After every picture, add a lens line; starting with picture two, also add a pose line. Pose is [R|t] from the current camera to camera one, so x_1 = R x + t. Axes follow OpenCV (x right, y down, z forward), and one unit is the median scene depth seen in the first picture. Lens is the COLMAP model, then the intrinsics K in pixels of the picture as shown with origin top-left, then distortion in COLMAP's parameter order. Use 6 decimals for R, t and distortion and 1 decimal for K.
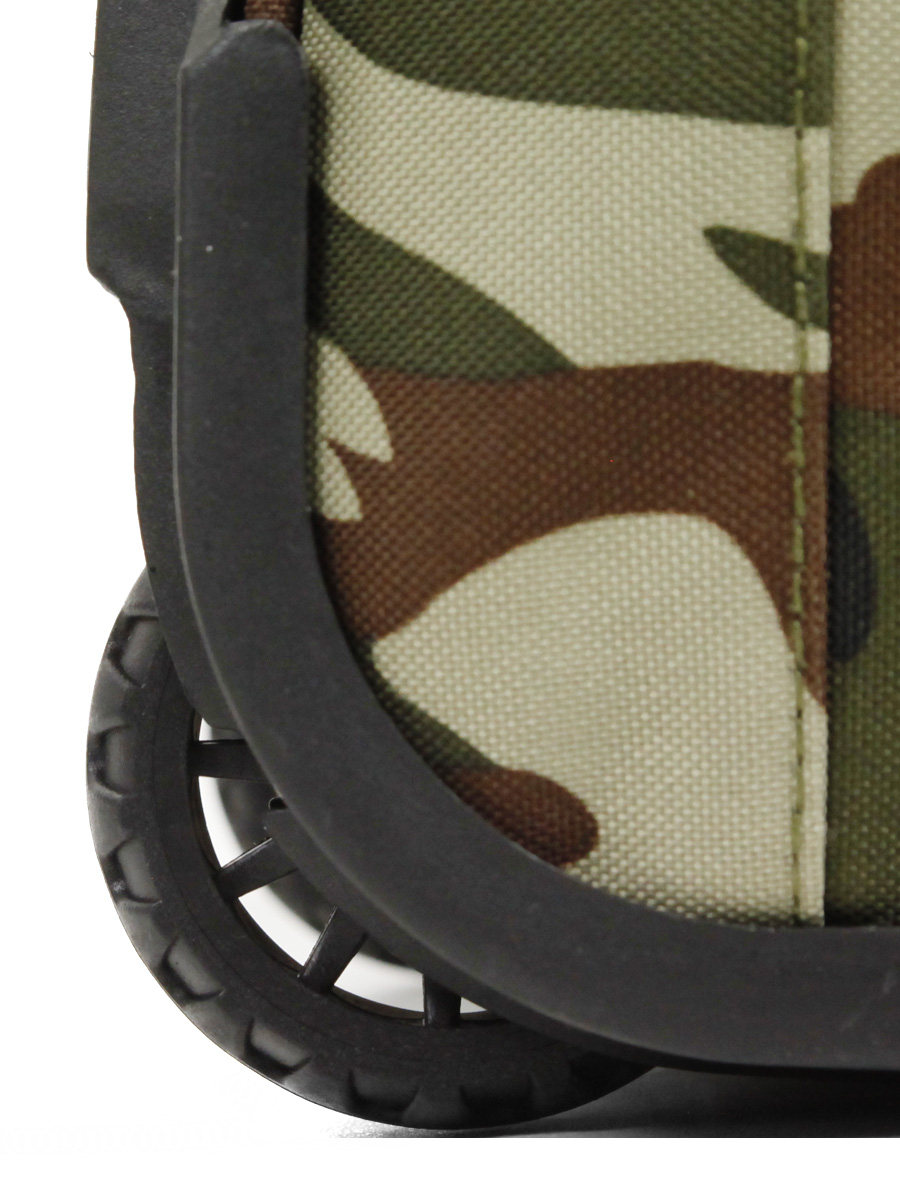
lens RADIAL K [[2553.7, 0, 450.7], [0, 2553.7, 599.1], [0, 0, 1]] dist [0.338925, 0.000000]
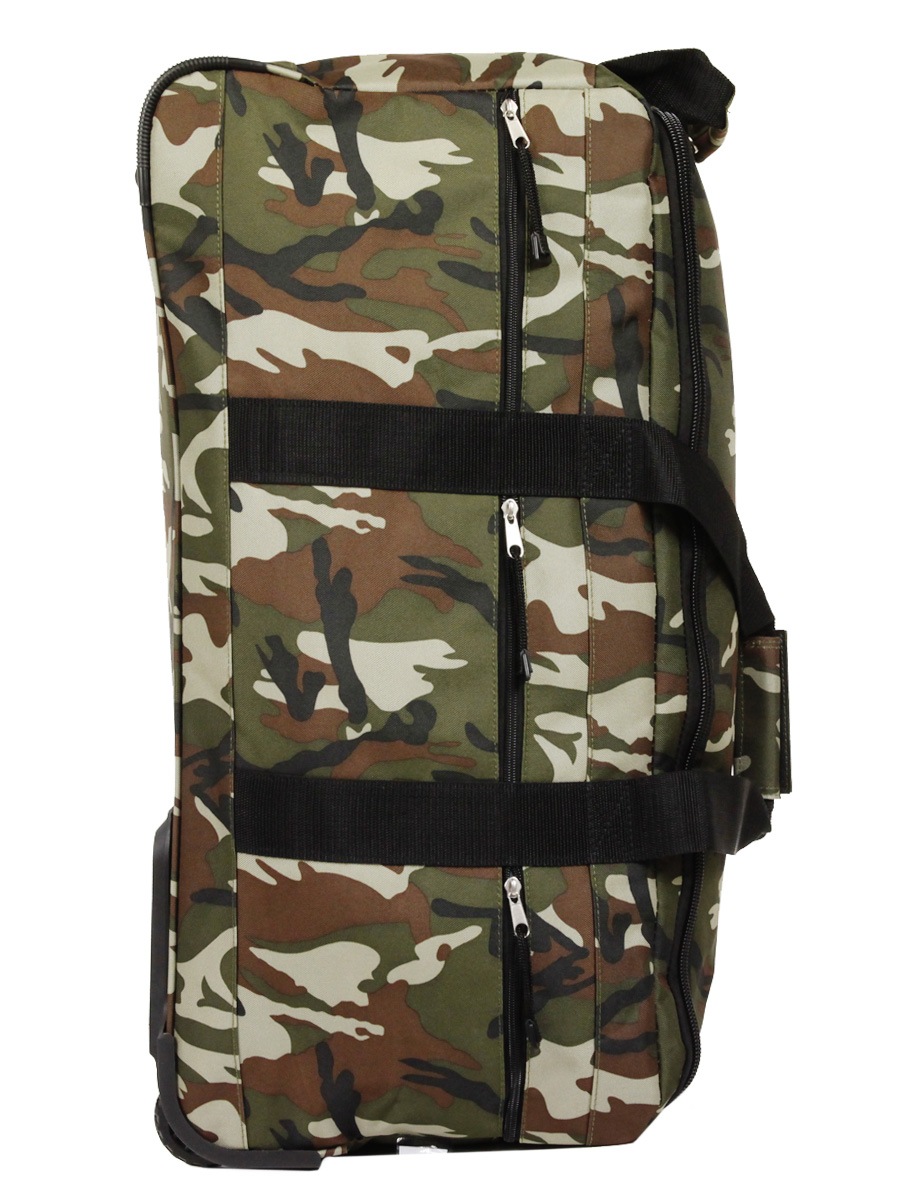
lens RADIAL K [[1684.7, 0, 455.6], [0, 1684.7, 604.5], [0, 0, 1]] dist [0.001567, 0.000000]
pose [[0.995087, -0.033646, -0.093115, 1.260318], [0.045451, 0.990769, 0.127712, -2.053930], [0.087959, -0.131316, 0.987431, -3.591323]]
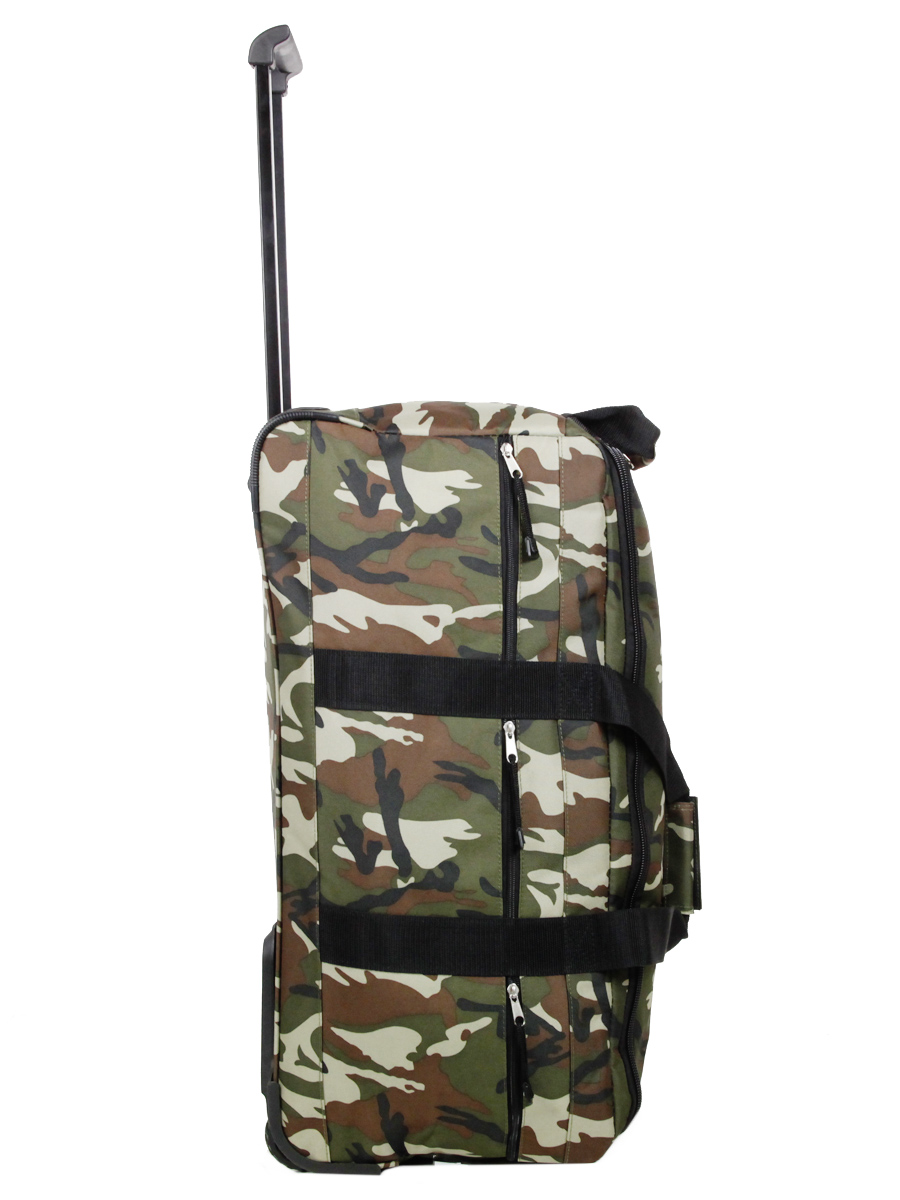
lens RADIAL K [[1167.0, 0, 449.8], [0, 1167.0, 594.4], [0, 0, 1]] dist [-0.054019, 0.000000]
pose [[0.995777, -0.040351, -0.082465, 1.152293], [0.049515, 0.992440, 0.112300, -2.794219], [0.077311, -0.115909, 0.990247, -3.524497]]
